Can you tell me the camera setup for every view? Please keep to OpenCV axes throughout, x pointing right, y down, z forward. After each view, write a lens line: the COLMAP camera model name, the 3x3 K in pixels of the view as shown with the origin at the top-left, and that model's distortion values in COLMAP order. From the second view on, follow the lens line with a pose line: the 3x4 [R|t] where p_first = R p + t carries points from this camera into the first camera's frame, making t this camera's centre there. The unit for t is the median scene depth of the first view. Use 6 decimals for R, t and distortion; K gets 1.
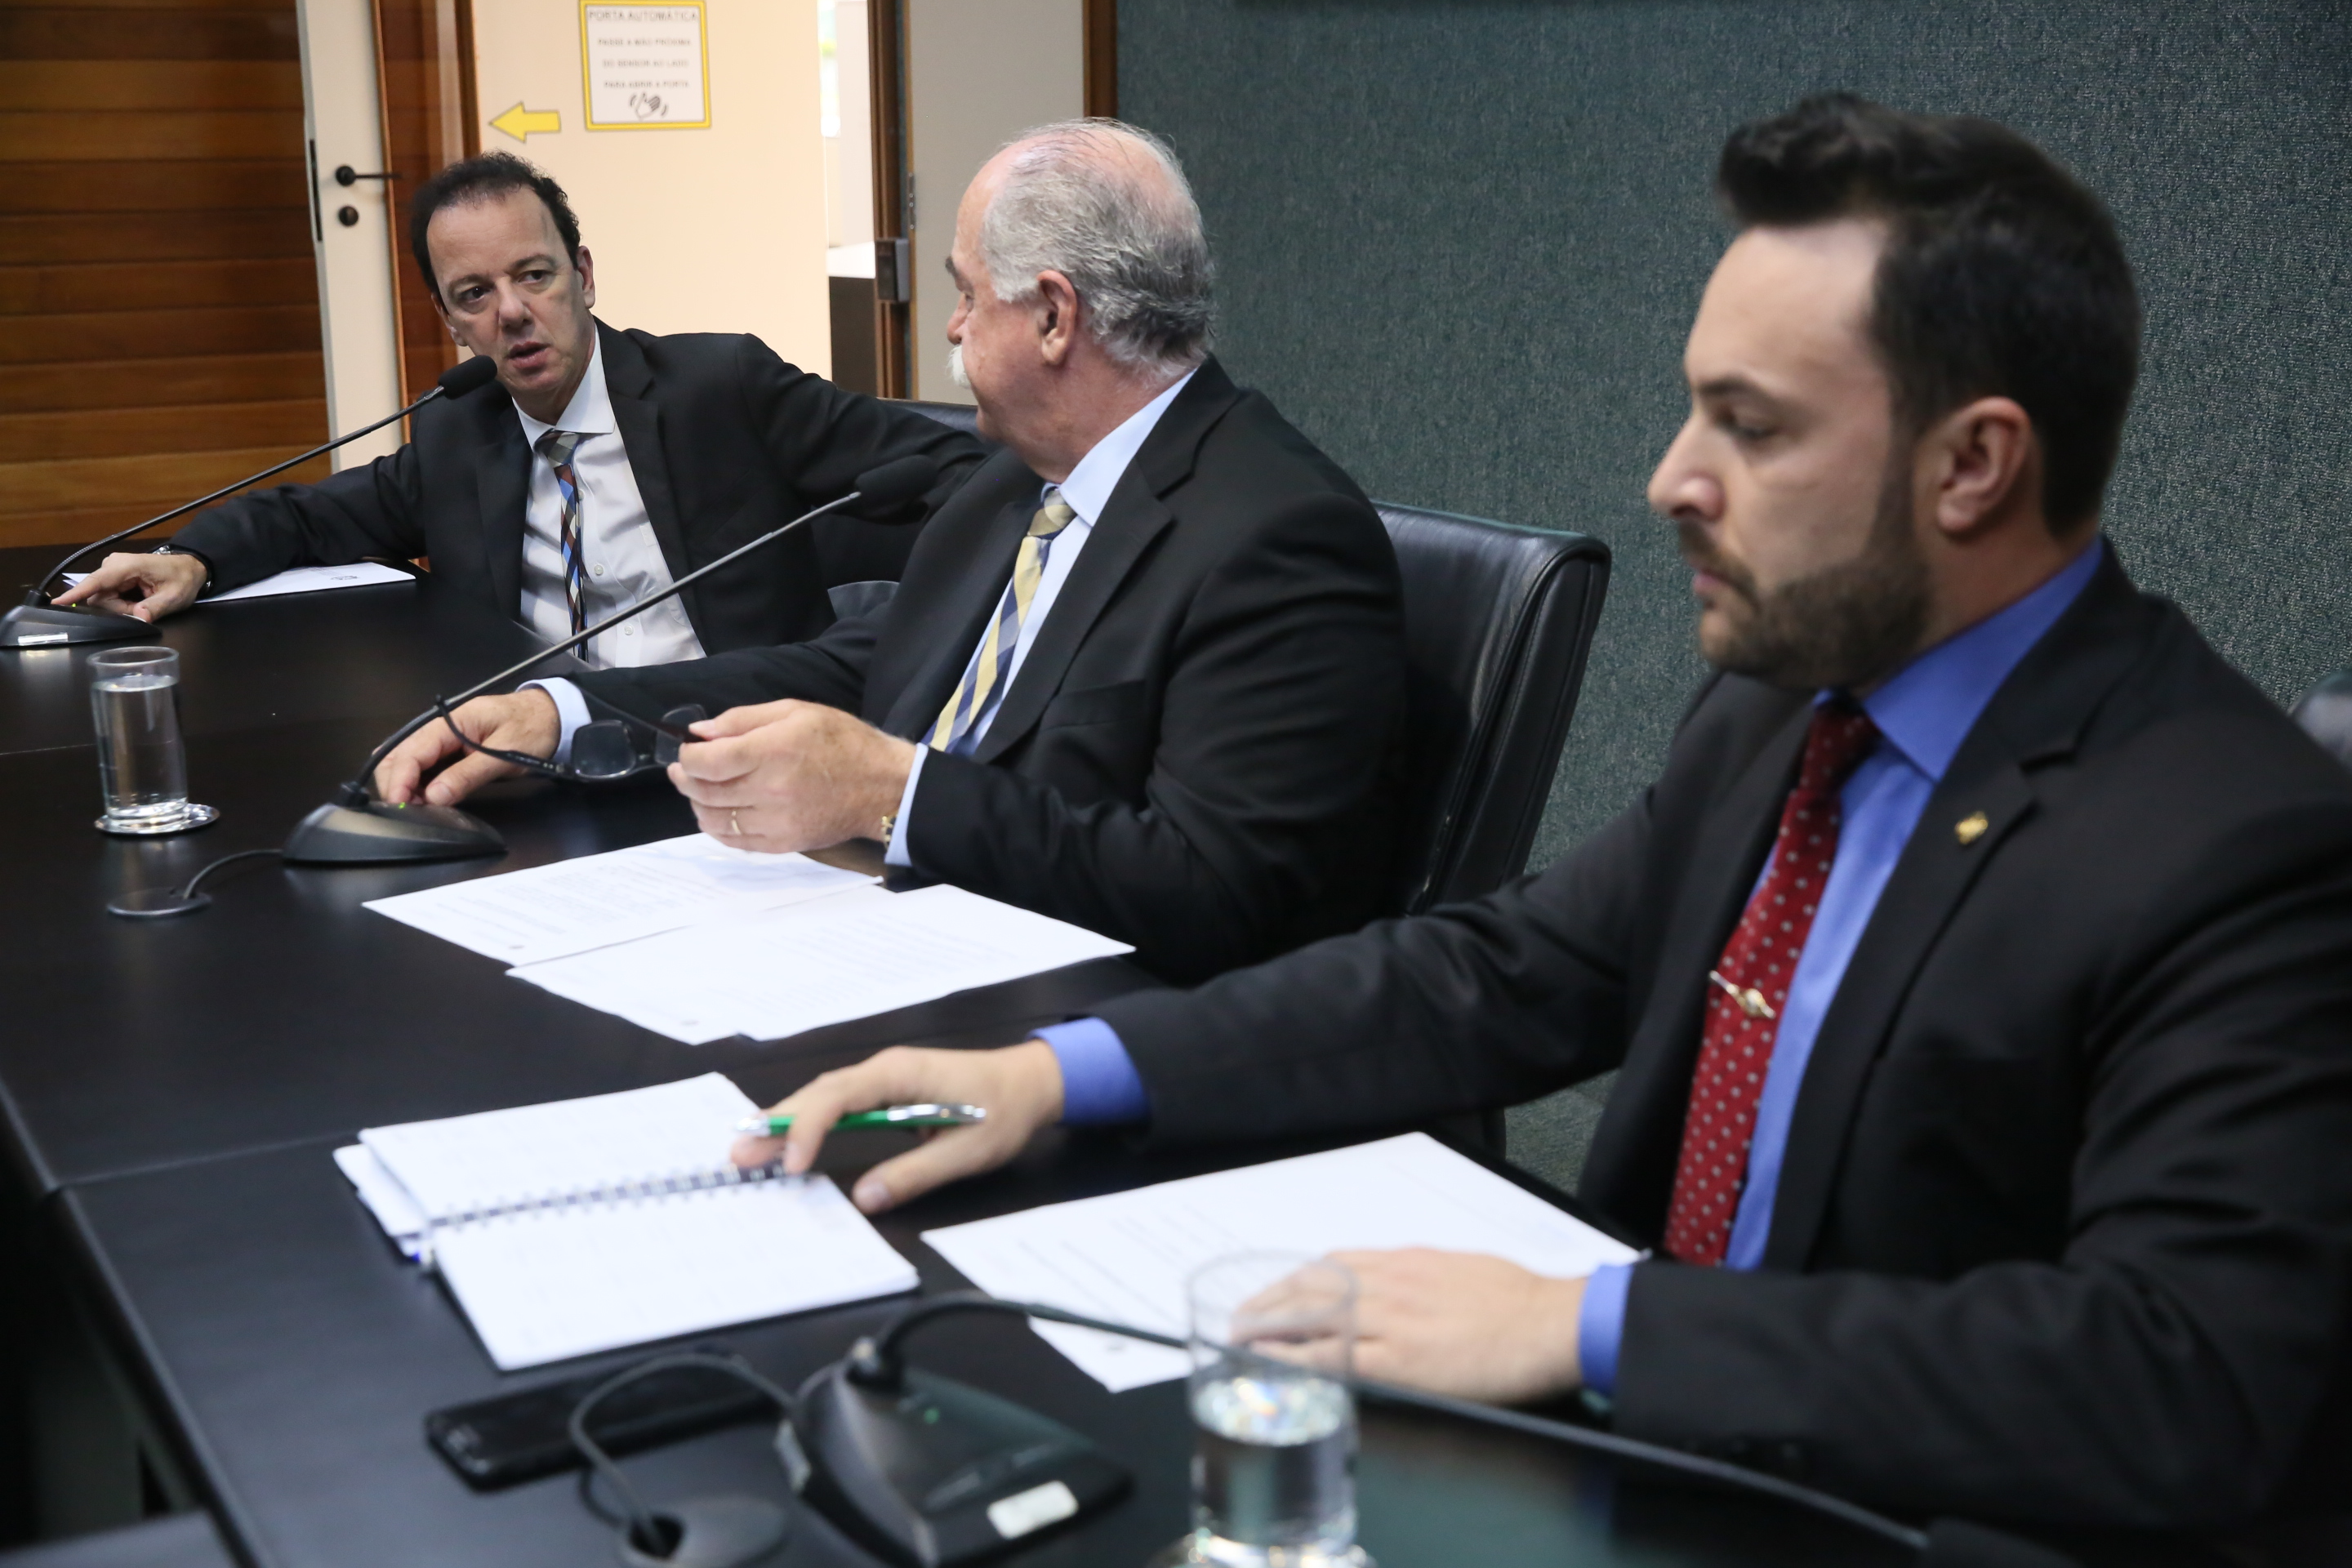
lens RADIAL K [[3319.2, 0, 1176.0], [0, 3319.2, 784.0], [0, 0, 1]] dist [0.124658, 0.060386]
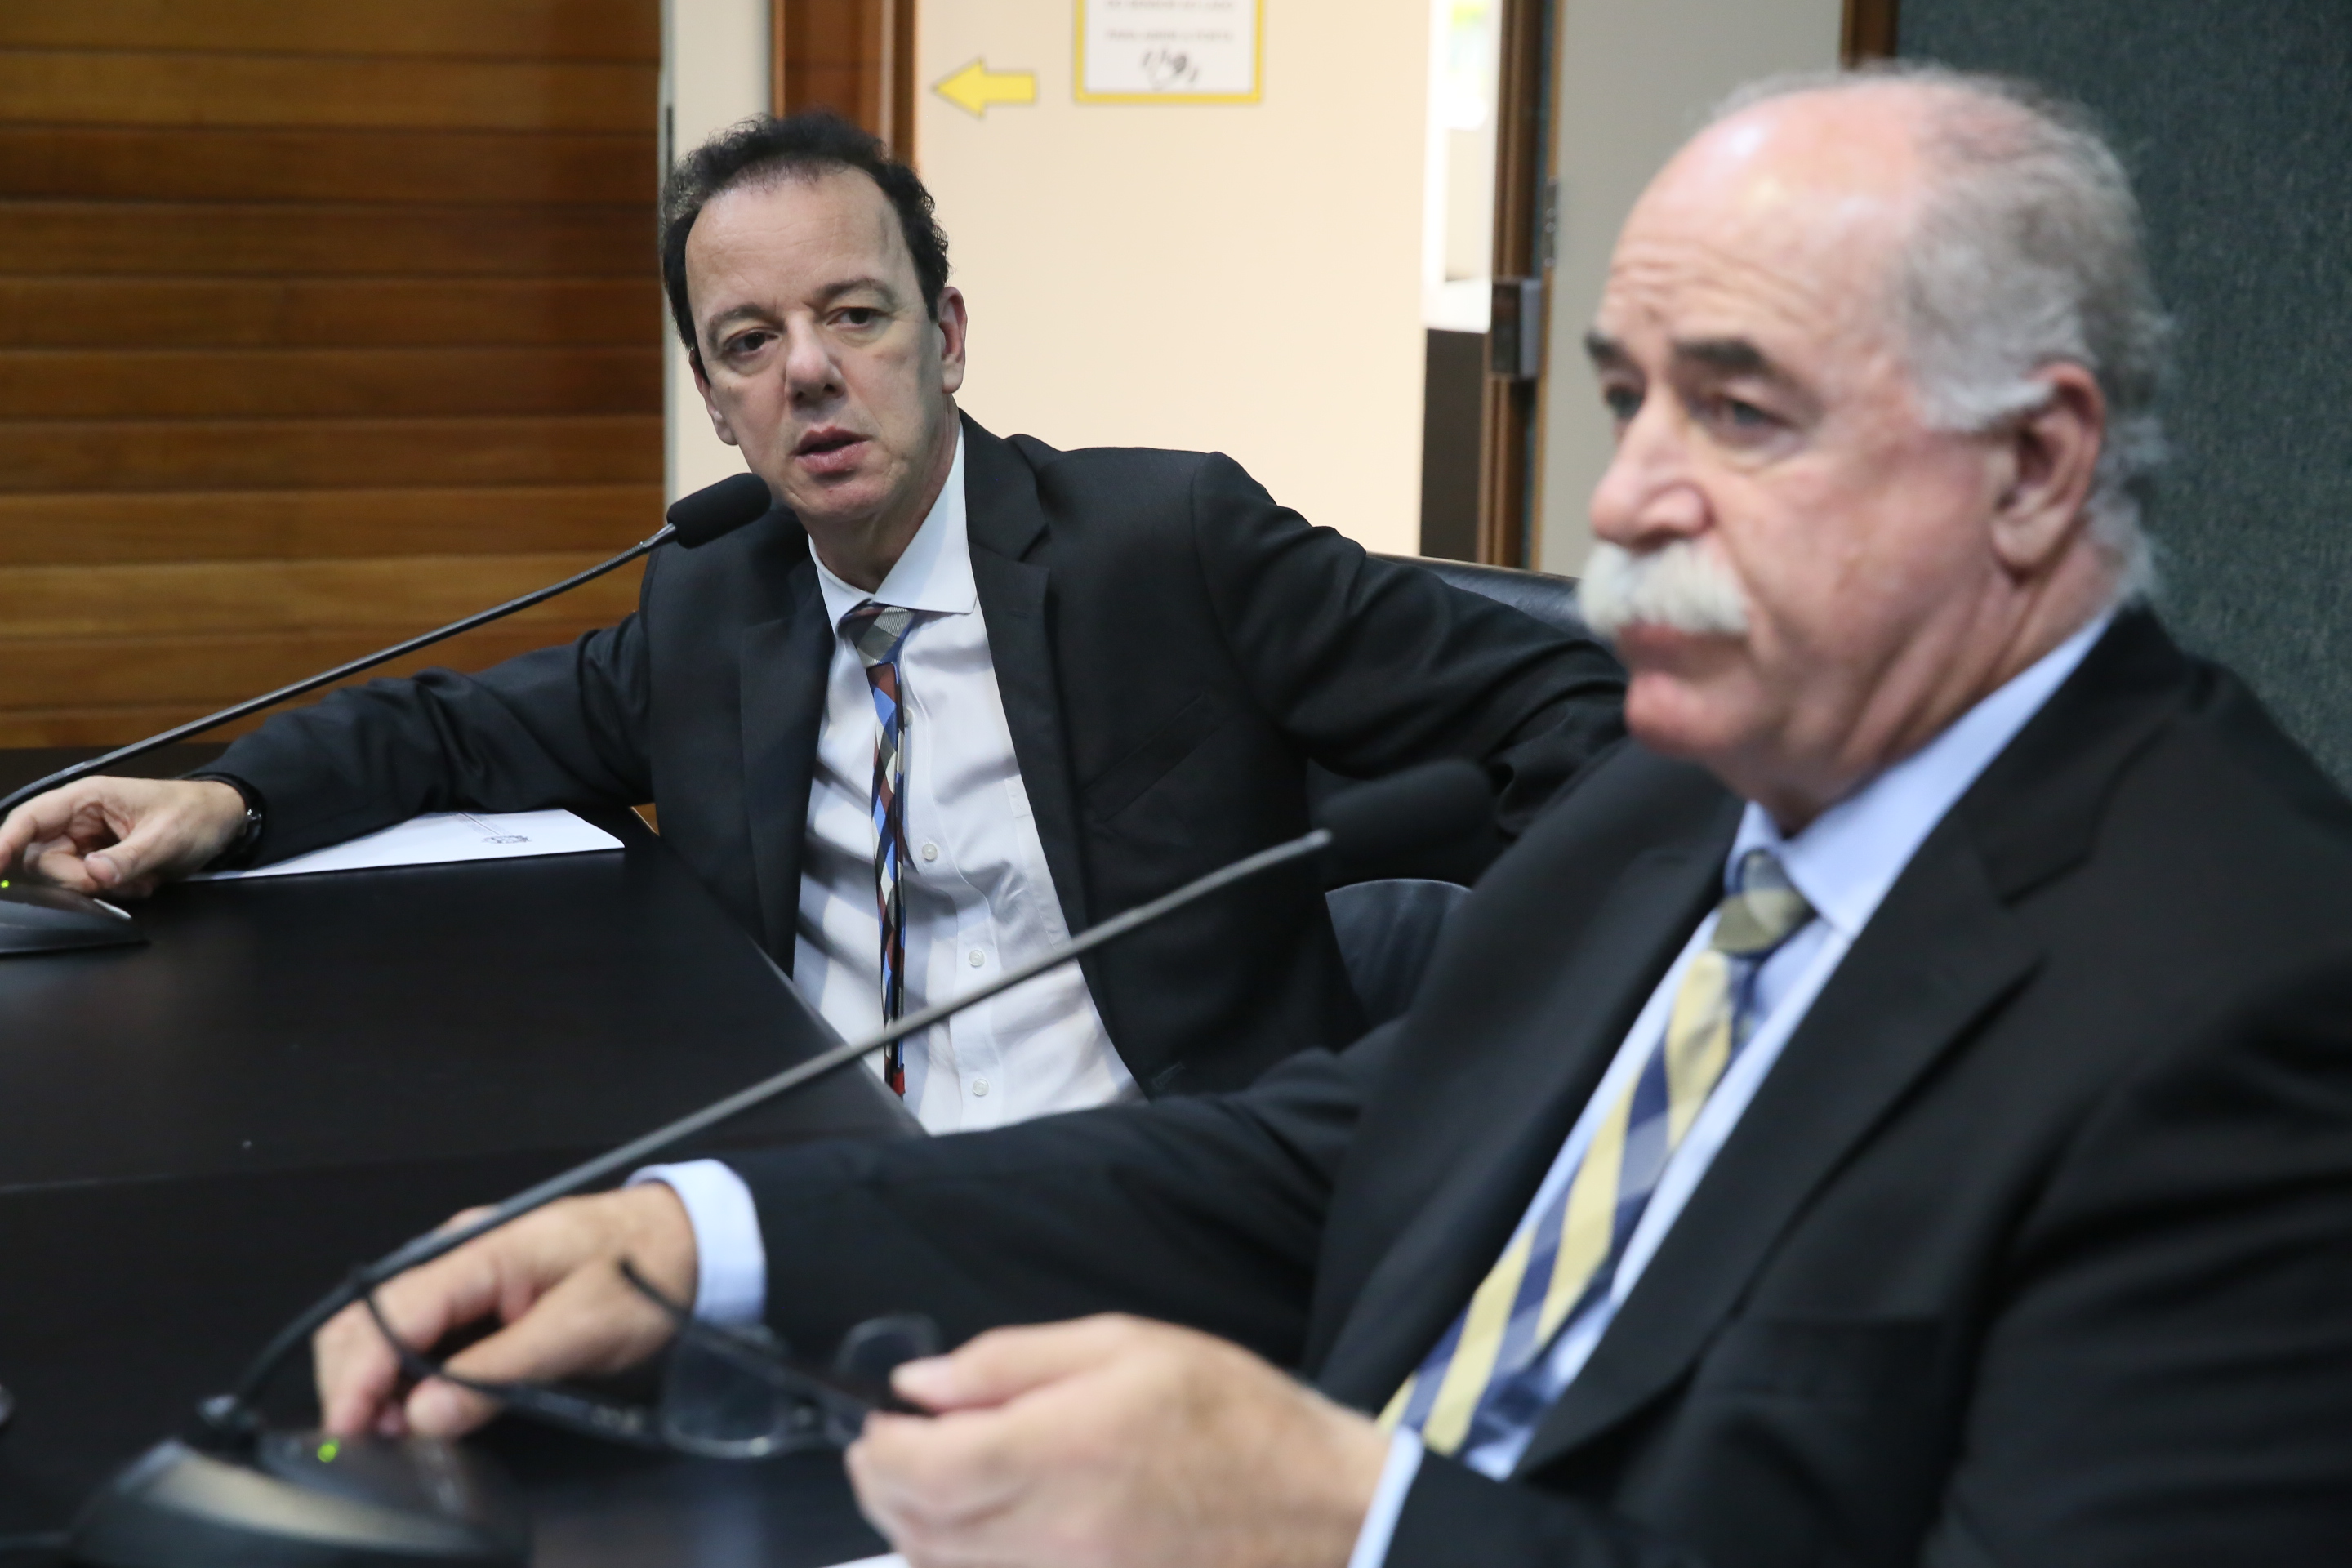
lens RADIAL K [[4622.6, 0, 1173.5], [0, 4622.6, 837.7], [0, 0, 1]] dist [0.183878, 0.281254]
pose [[0.986080, 0.056743, -0.156287, -0.009975], [-0.063112, 0.997354, -0.036090, -0.040270], [0.153825, 0.045451, 0.987052, 0.228805]]
